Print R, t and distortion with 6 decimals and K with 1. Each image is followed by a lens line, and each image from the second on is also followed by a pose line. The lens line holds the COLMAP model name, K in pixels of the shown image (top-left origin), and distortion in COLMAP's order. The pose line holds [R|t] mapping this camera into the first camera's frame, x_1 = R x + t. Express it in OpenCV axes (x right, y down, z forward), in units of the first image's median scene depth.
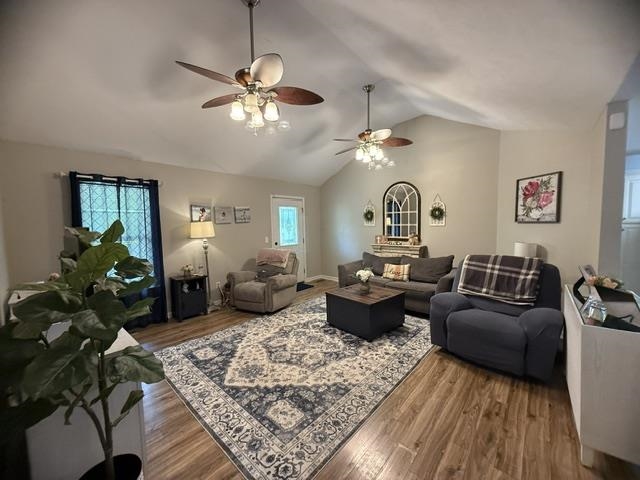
lens RADIAL K [[254.2, 0, 322.1], [0, 254.2, 241.8], [0, 0, 1]] dist [0.002775, -0.001977]
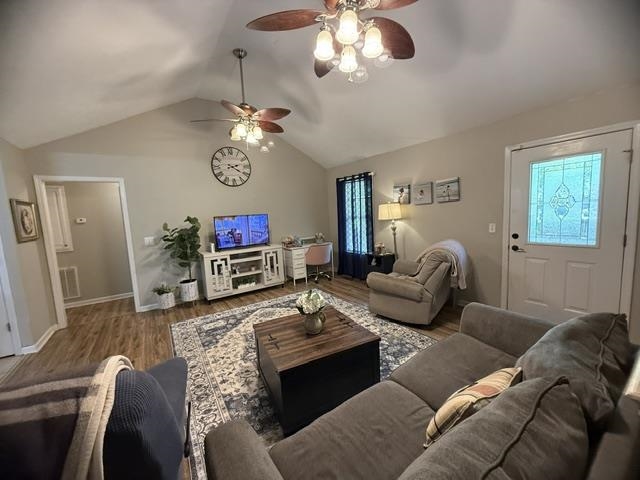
lens RADIAL K [[254.2, 0, 321.2], [0, 254.2, 237.2], [0, 0, 1]] dist [0.002775, -0.001977]
pose [[-0.248671, 0.130824, -0.959712, 0.935126], [-0.010574, 0.990411, 0.137749, -0.128975], [0.968530, 0.044403, -0.244903, 1.550097]]
